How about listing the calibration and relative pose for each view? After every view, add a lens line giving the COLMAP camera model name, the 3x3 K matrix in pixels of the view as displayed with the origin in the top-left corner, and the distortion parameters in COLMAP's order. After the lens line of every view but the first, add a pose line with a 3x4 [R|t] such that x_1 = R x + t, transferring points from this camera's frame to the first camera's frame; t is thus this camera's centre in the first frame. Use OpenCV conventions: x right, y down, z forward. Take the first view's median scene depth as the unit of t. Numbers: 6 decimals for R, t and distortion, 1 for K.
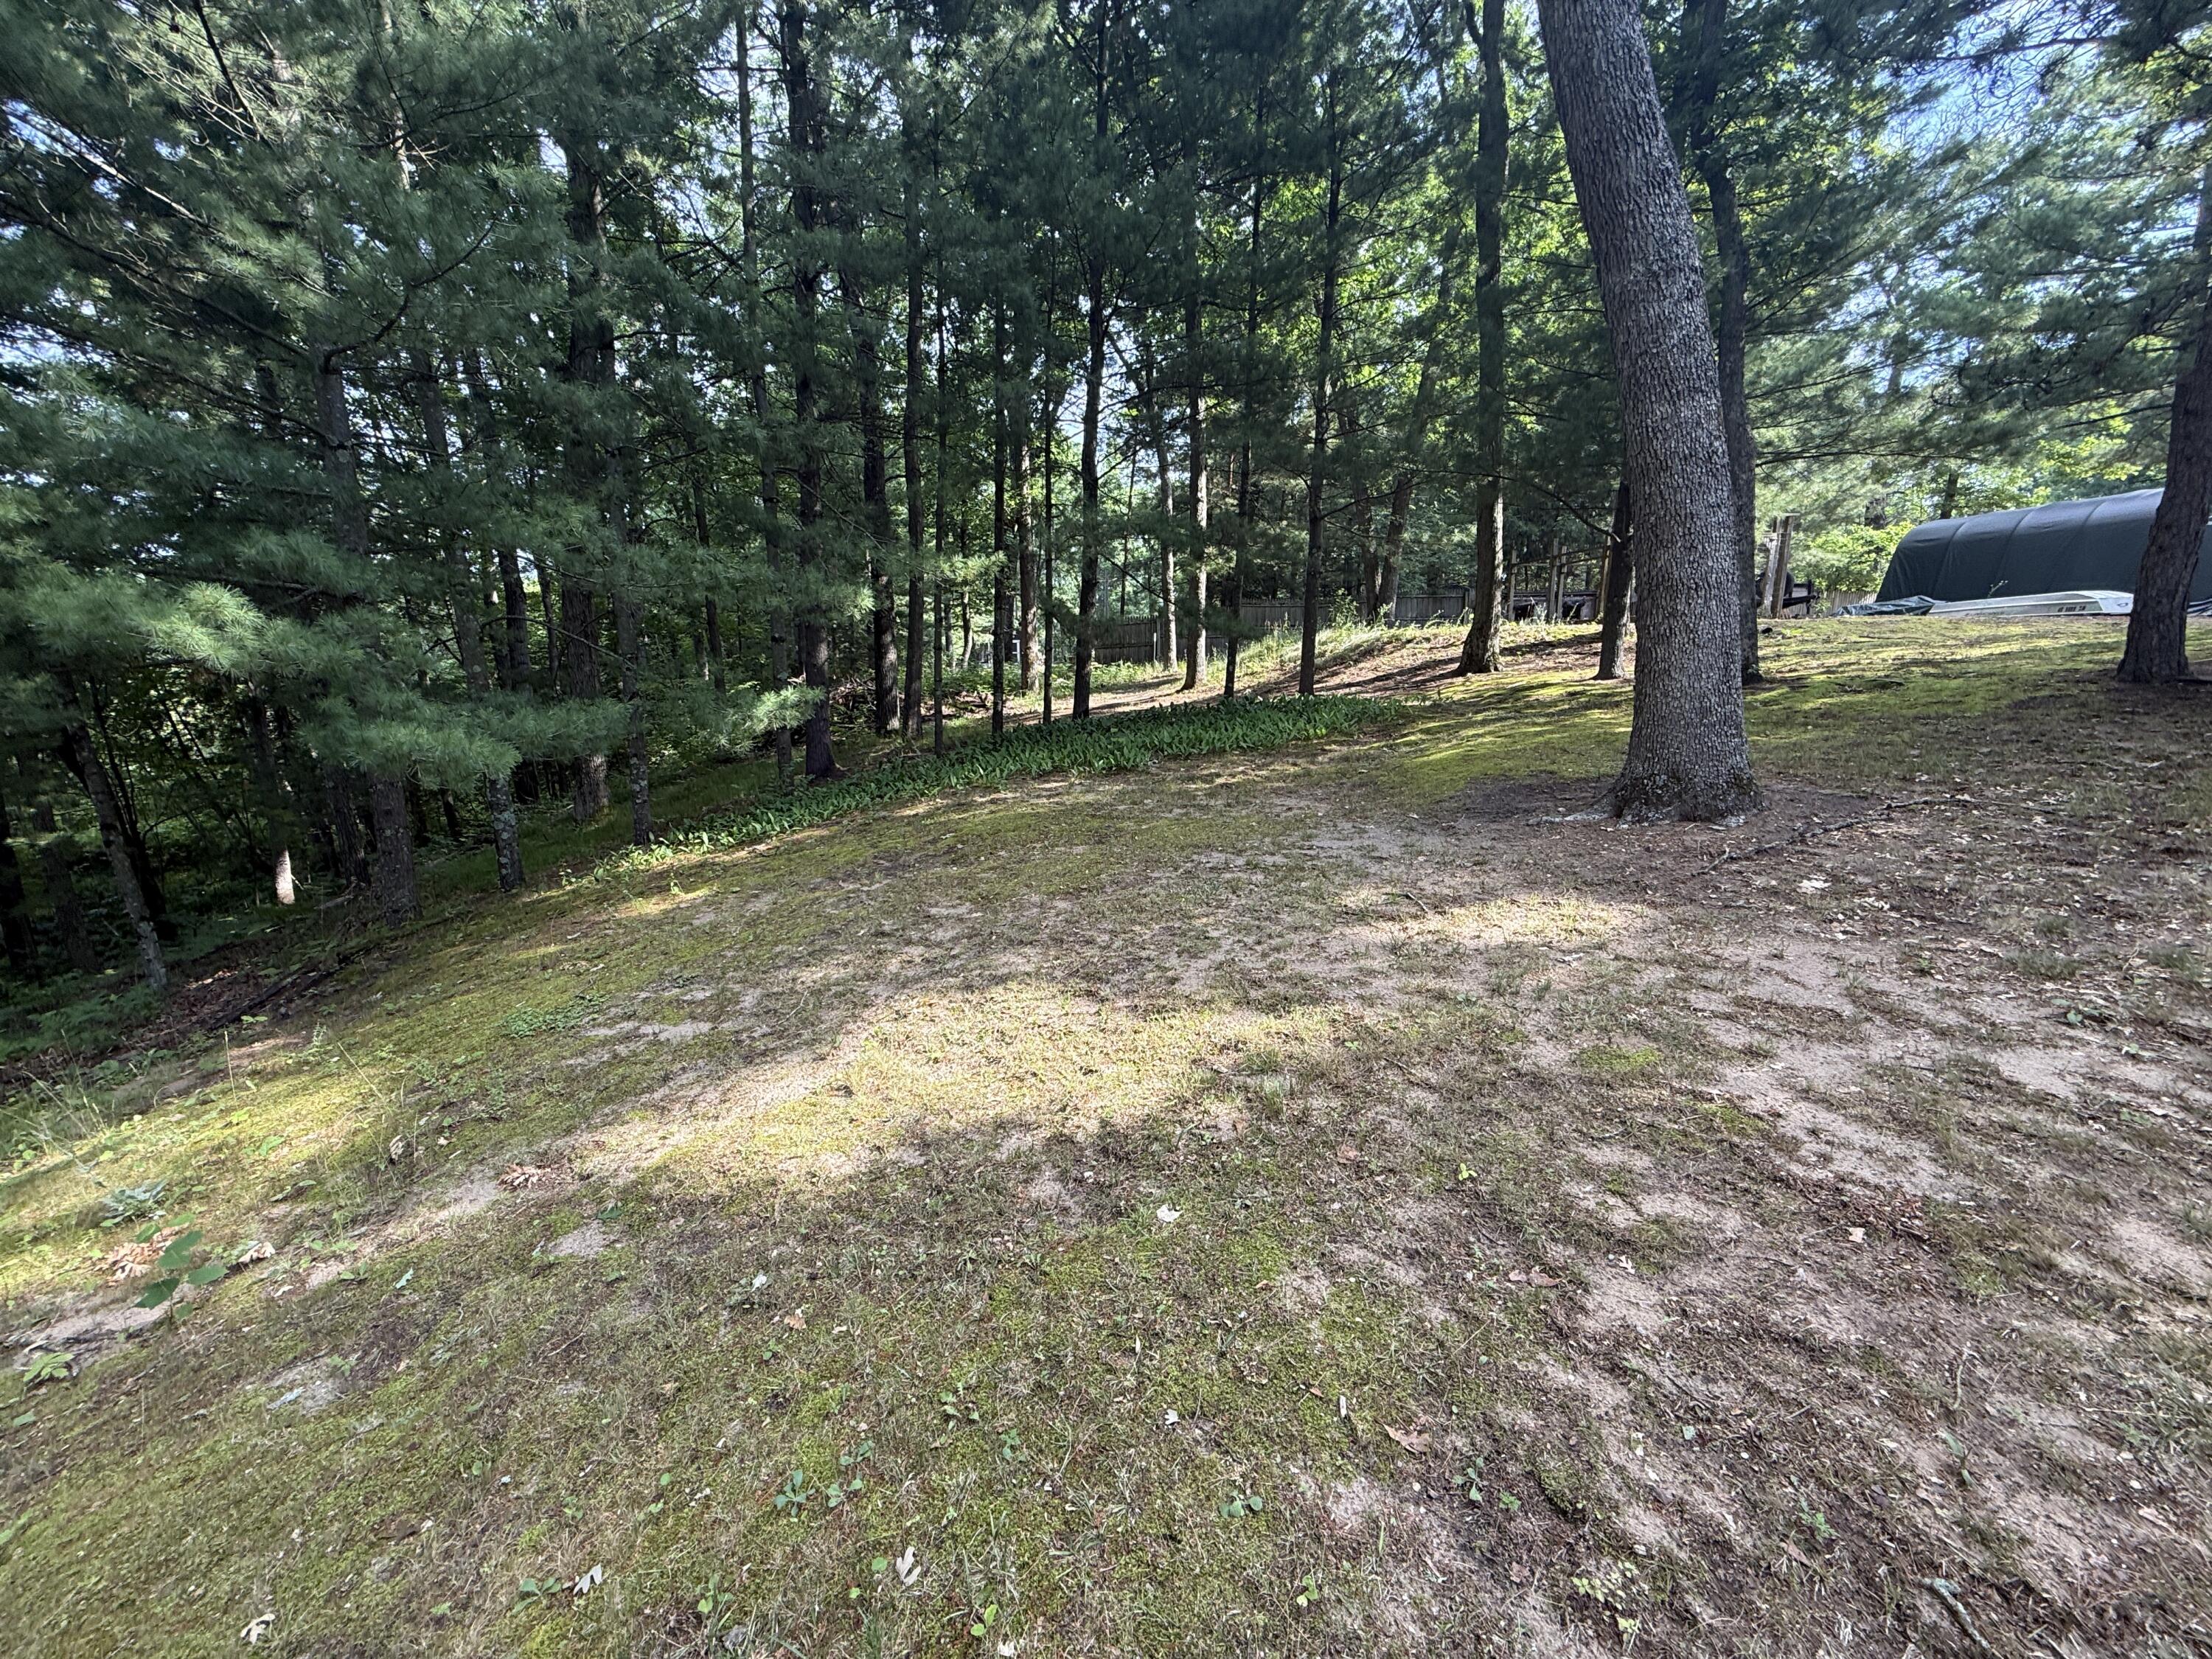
lens RADIAL K [[866.4, 0, 1106.0], [0, 866.4, 829.5], [0, 0, 1]] dist [0.001237, -0.000053]
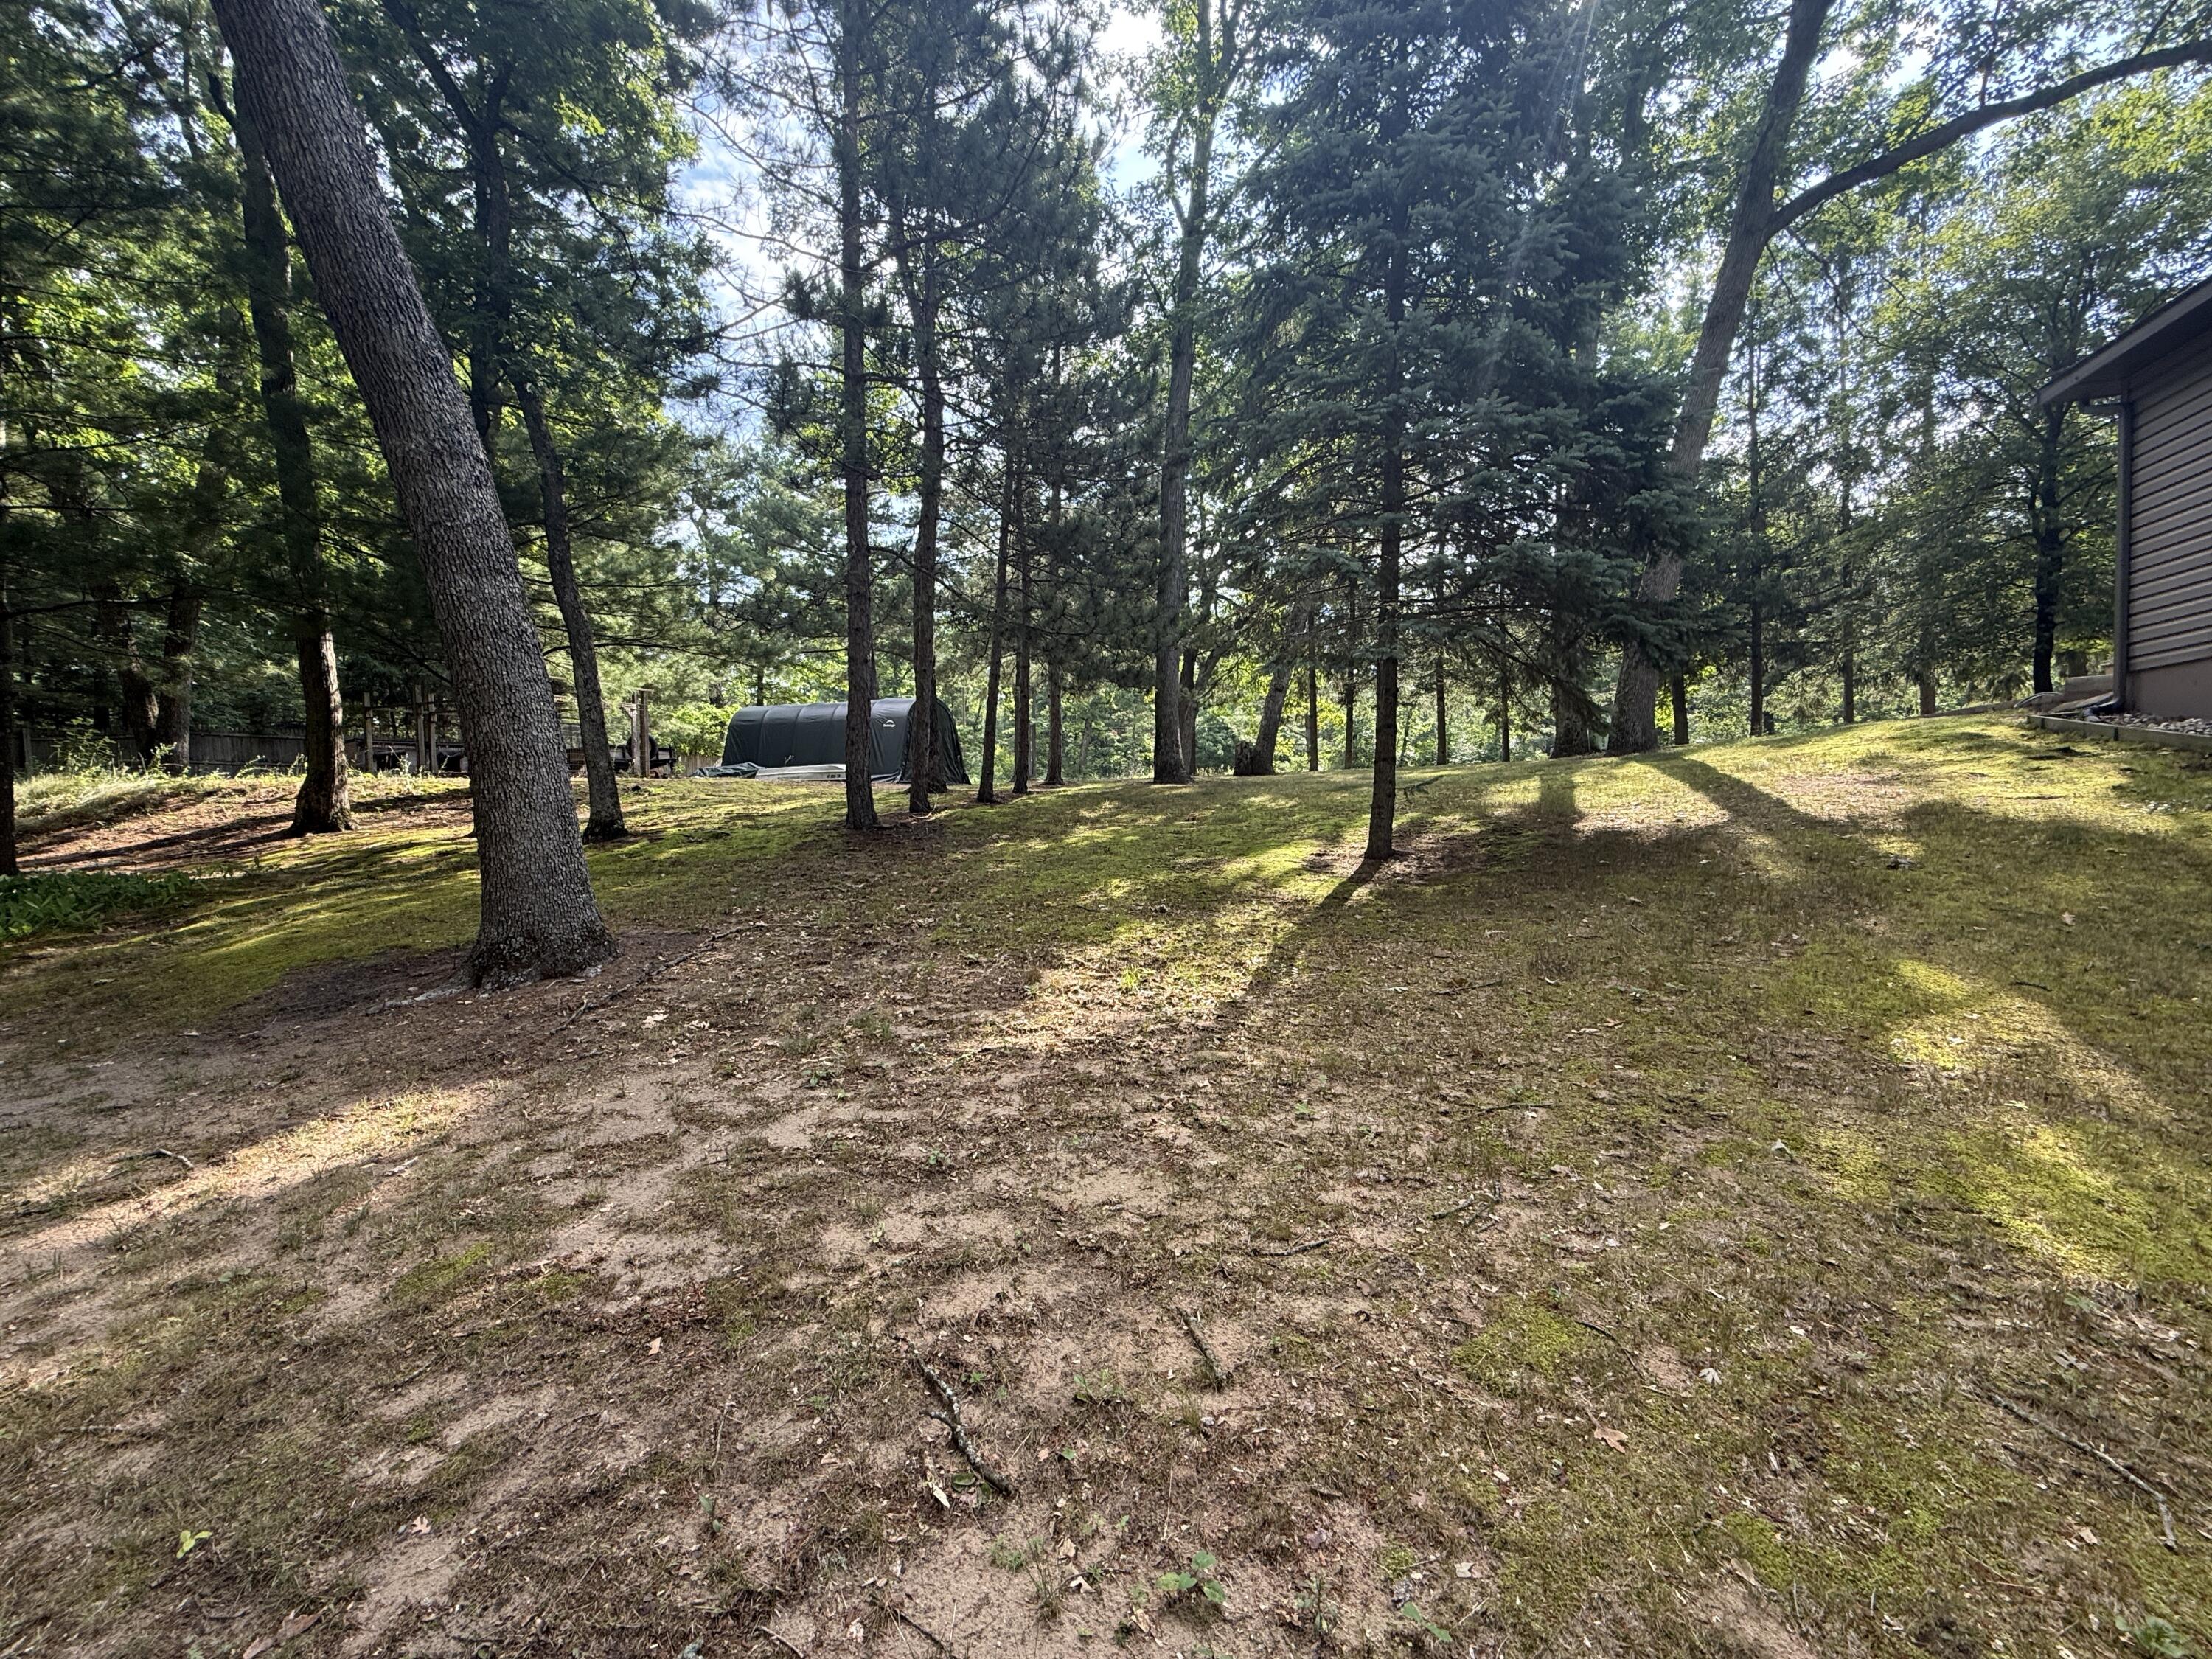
lens RADIAL K [[866.4, 0, 1106.0], [0, 866.4, 829.5], [0, 0, 1]] dist [0.001237, -0.000053]
pose [[0.464880, -0.030382, 0.884852, 0.085389], [0.173850, 0.983087, -0.057582, -0.010540], [-0.868137, 0.180600, 0.462300, -0.069768]]
